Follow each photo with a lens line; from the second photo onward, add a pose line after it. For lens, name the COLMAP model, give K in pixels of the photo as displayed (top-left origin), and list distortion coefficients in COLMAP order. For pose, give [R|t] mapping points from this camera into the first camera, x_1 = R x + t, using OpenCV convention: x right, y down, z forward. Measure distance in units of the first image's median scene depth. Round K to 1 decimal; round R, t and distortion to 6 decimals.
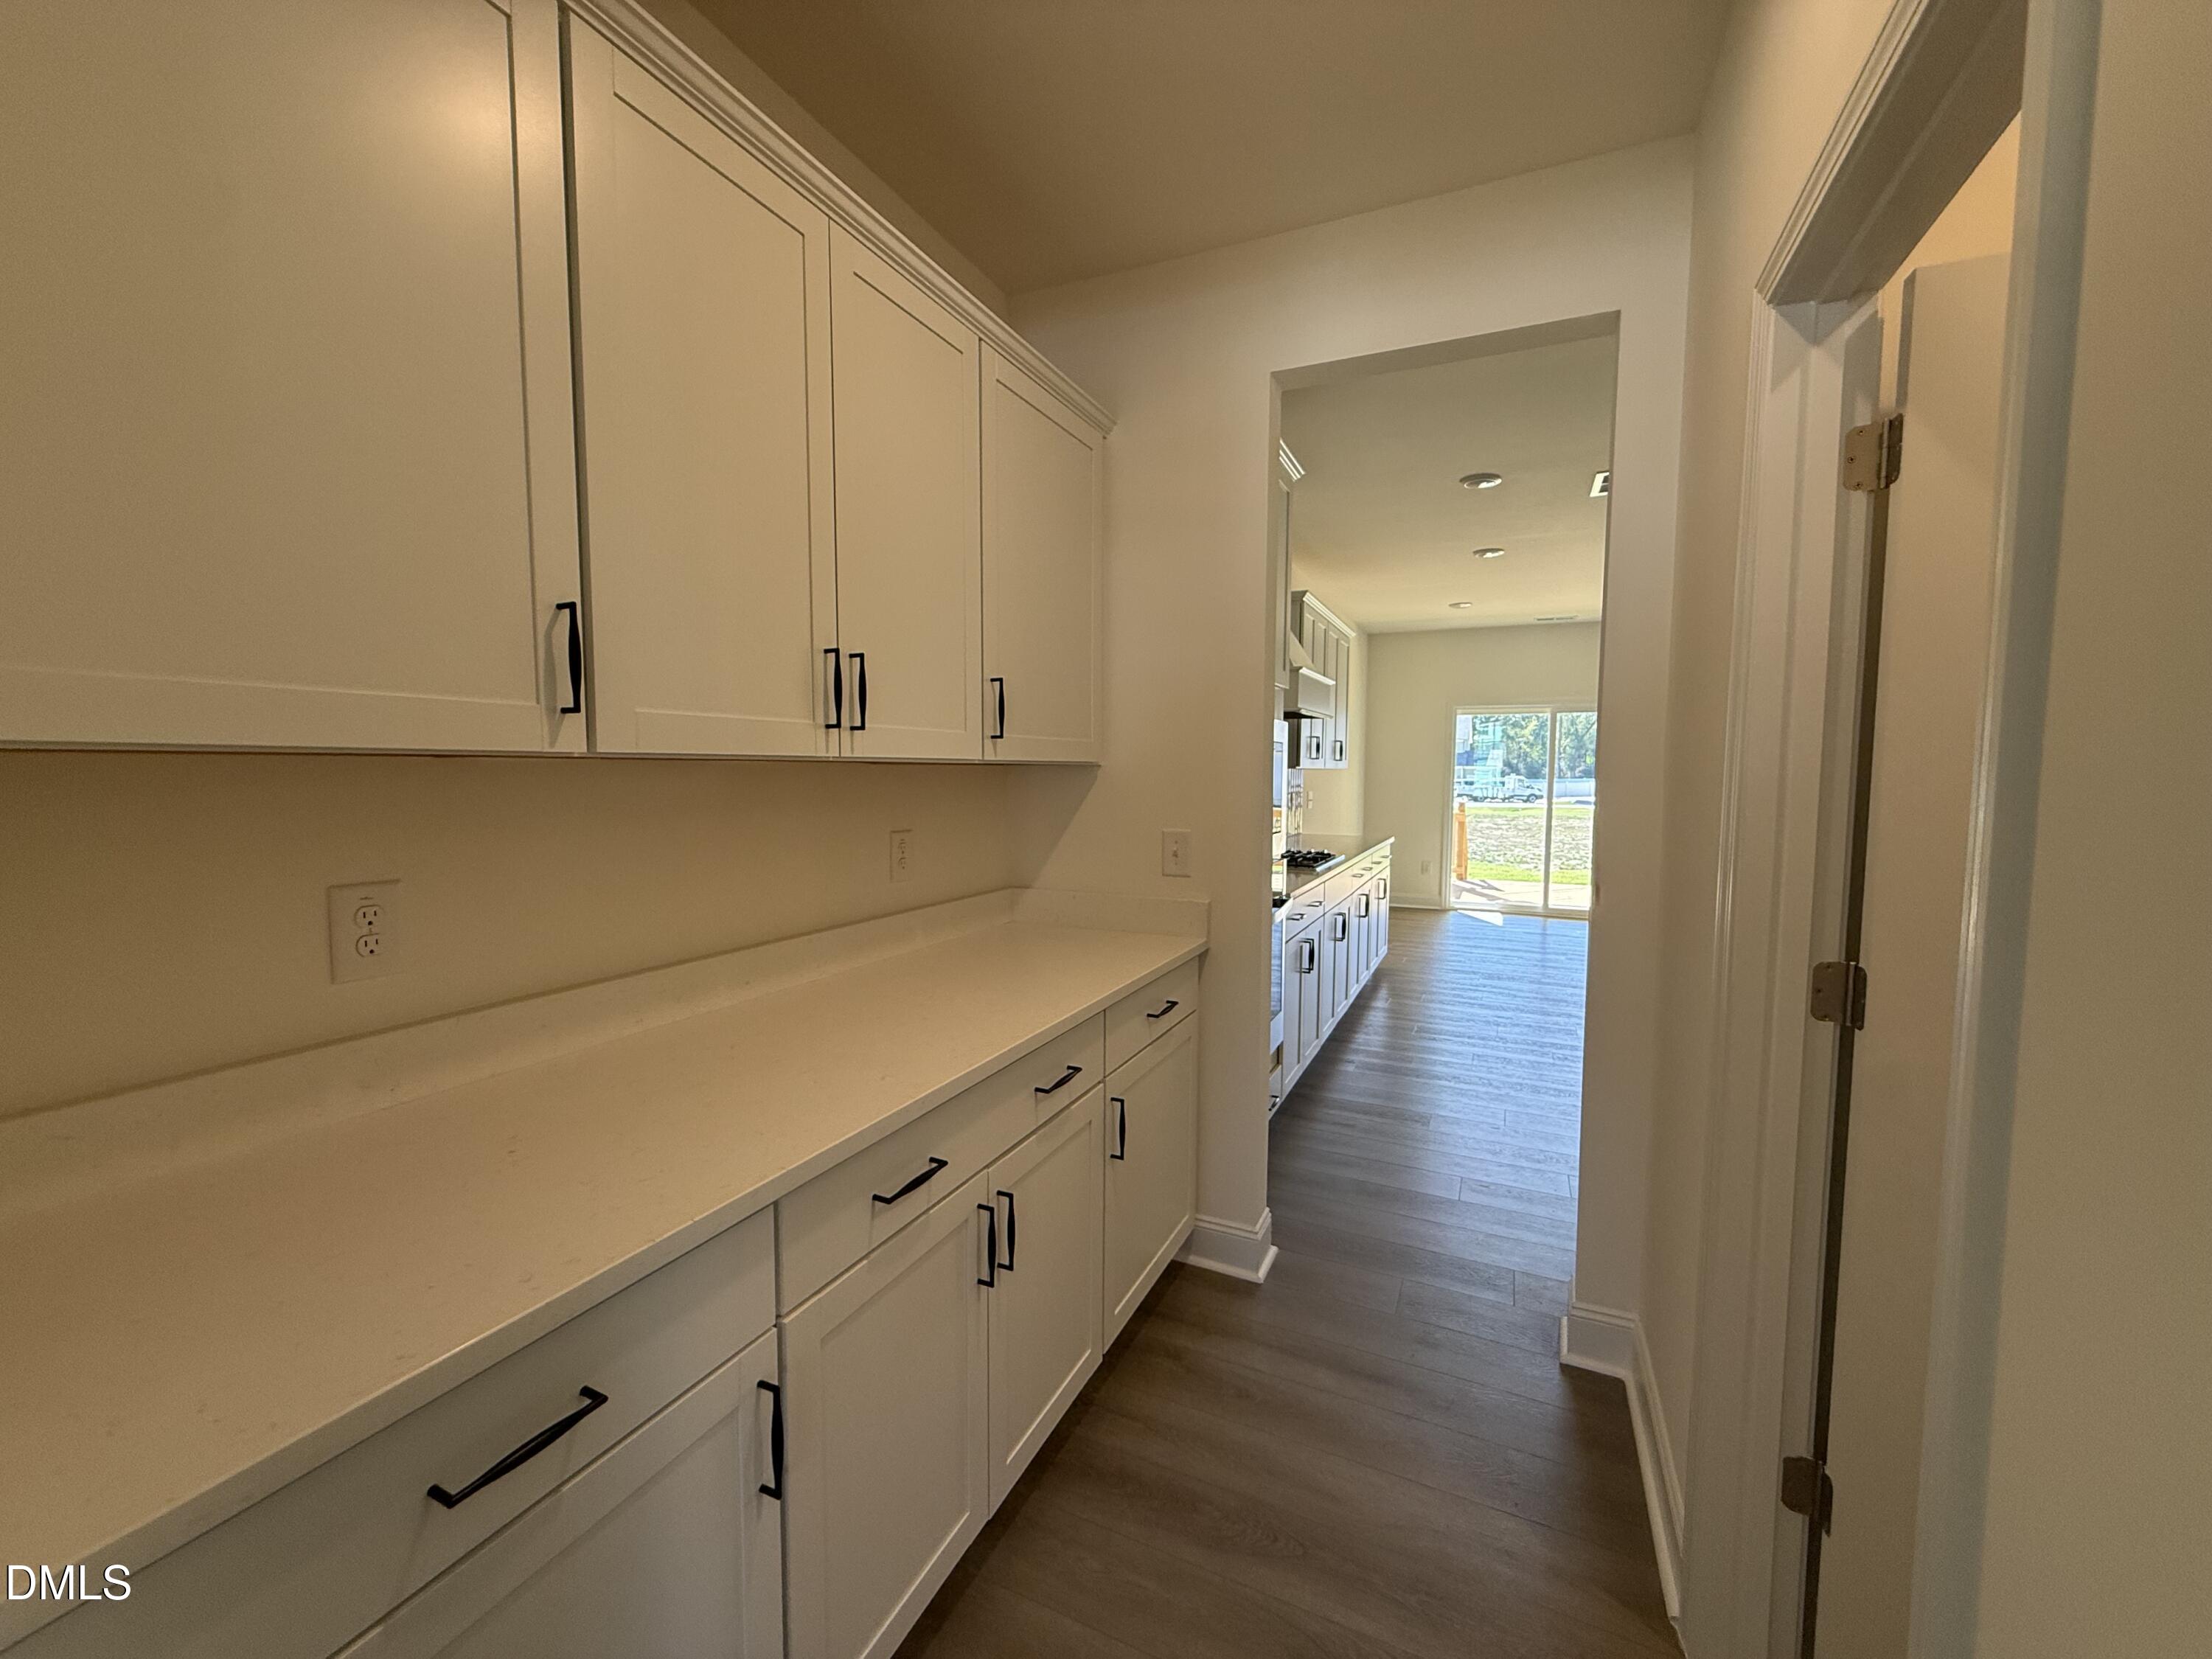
lens RADIAL K [[877.5, 0, 1110.5], [0, 877.5, 831.4], [0, 0, 1]] dist [0.003706, 0.000192]
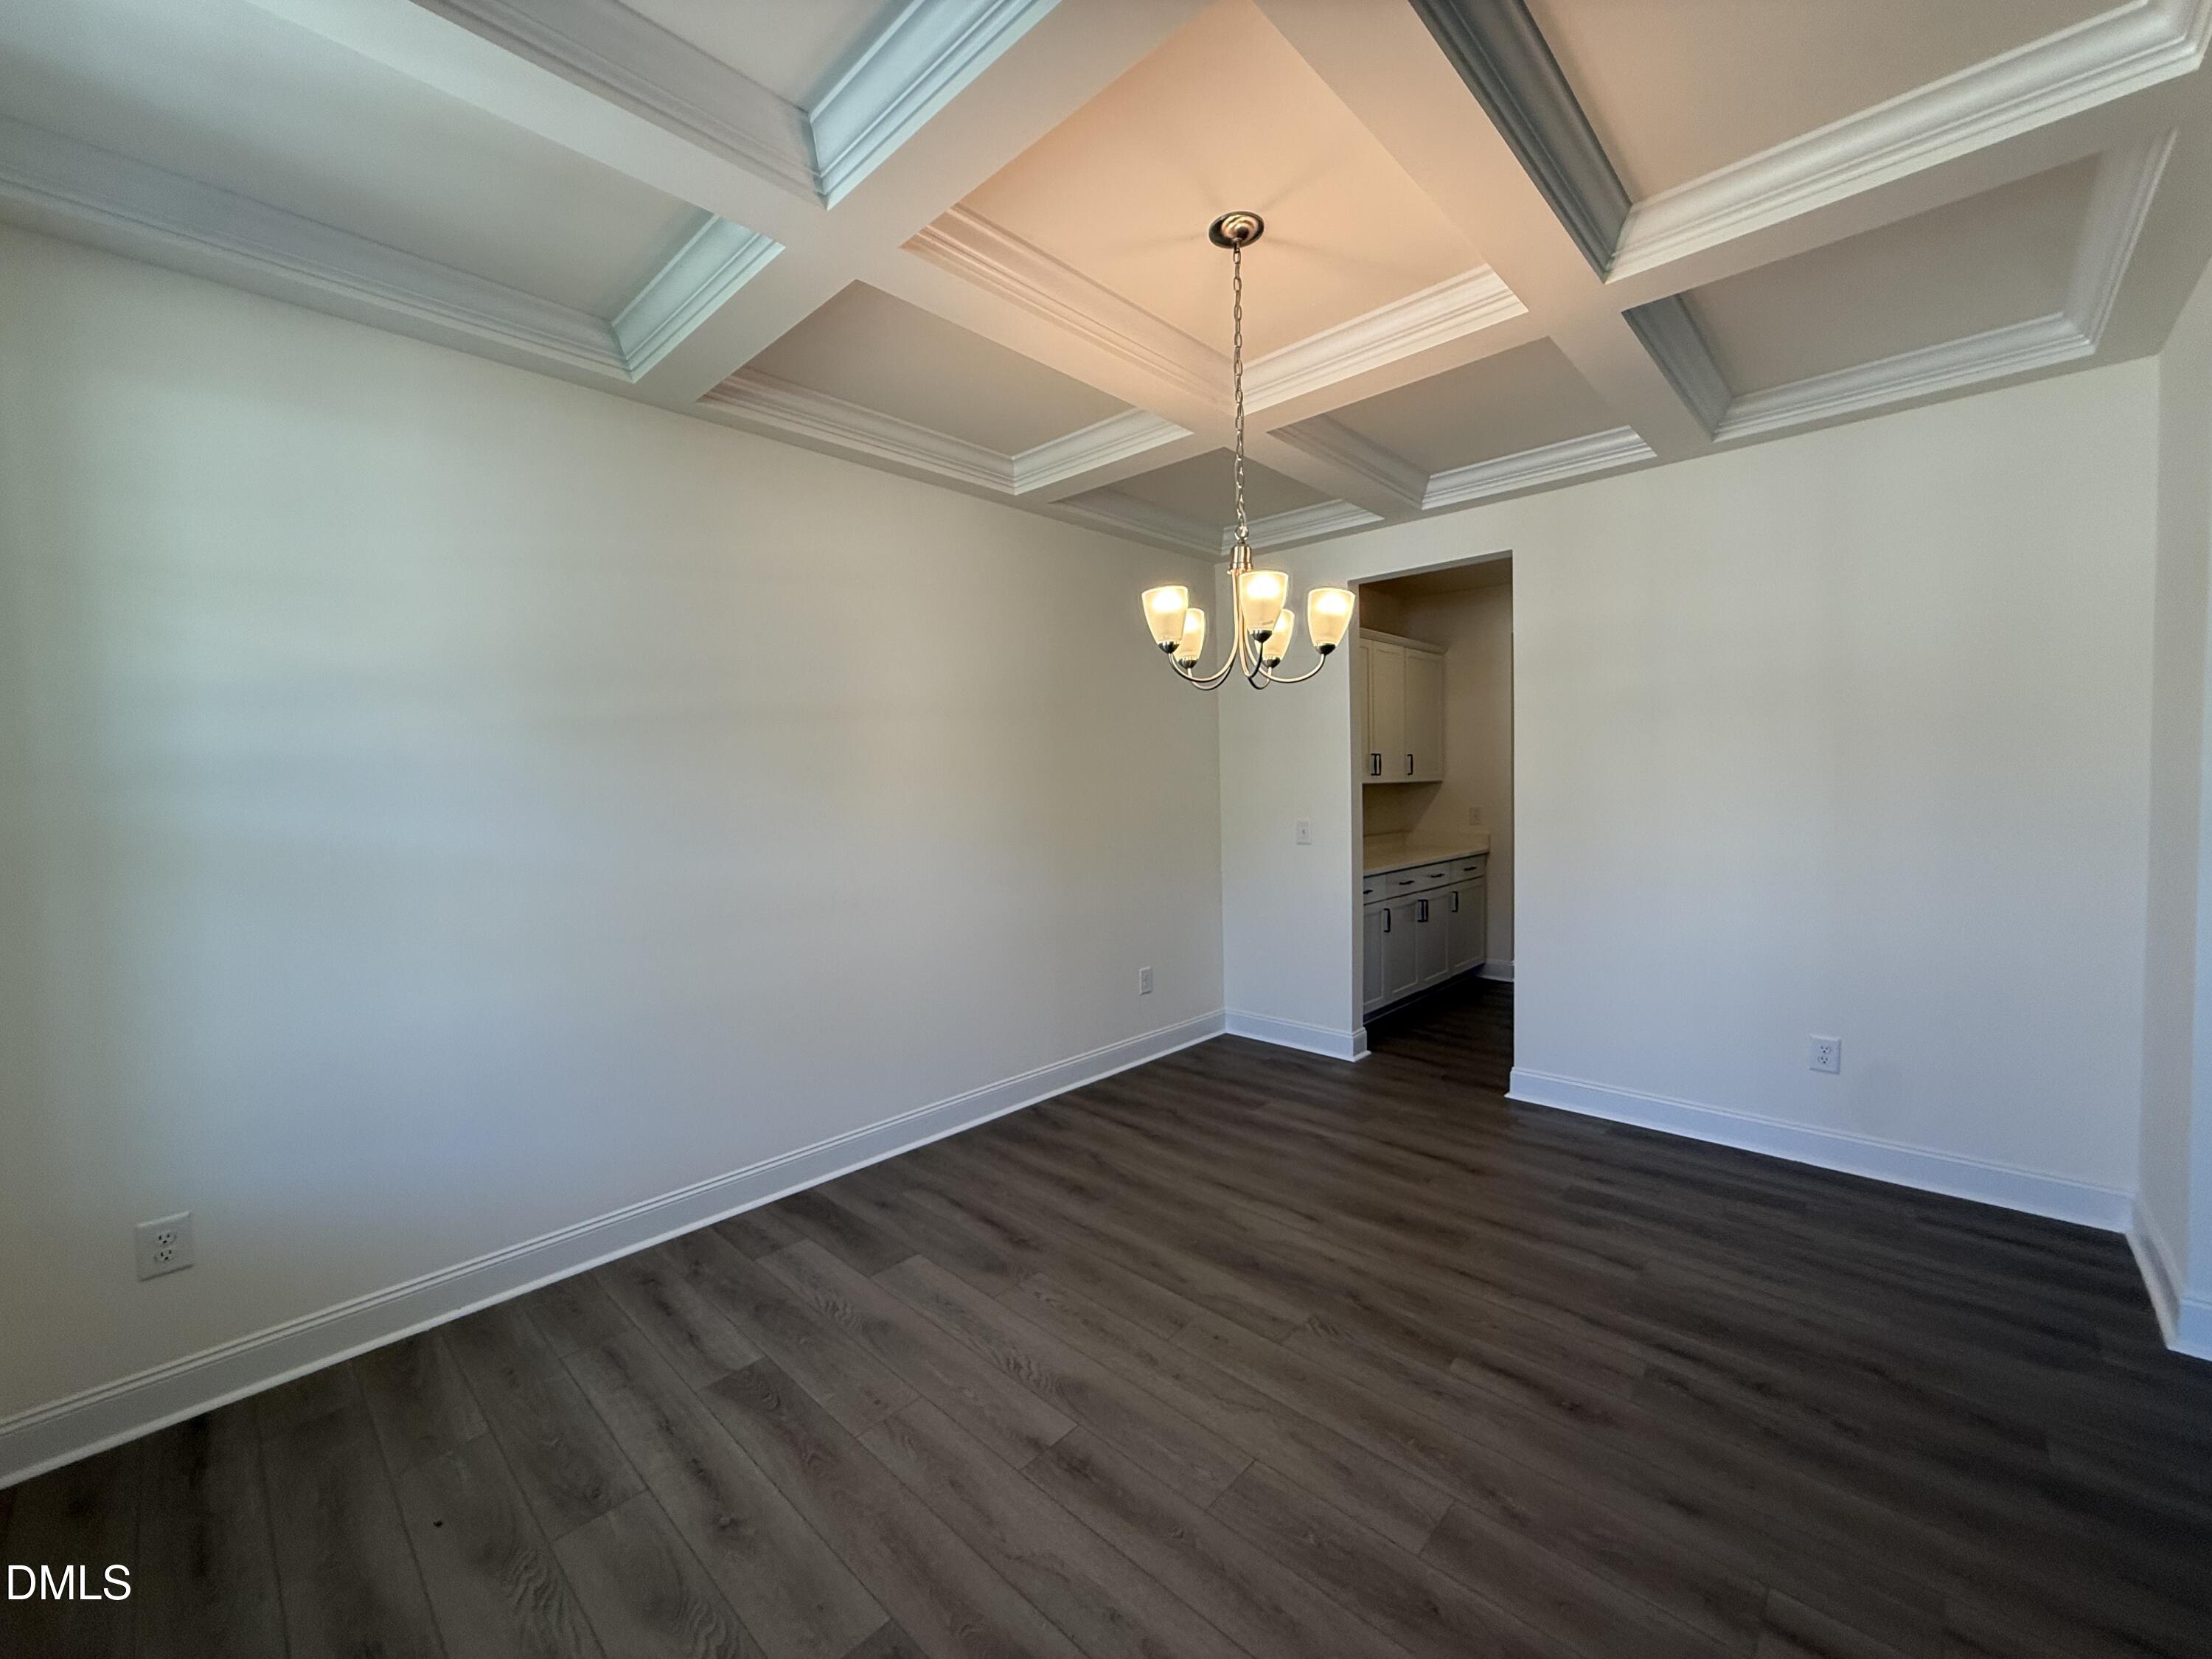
lens RADIAL K [[877.5, 0, 1101.4], [0, 877.5, 820.1], [0, 0, 1]] dist [0.003706, 0.000192]
pose [[0.948082, -0.011231, -0.317828, -0.149678], [0.003841, 0.999708, -0.023869, 0.098523], [0.318003, 0.021409, 0.947848, -1.846111]]
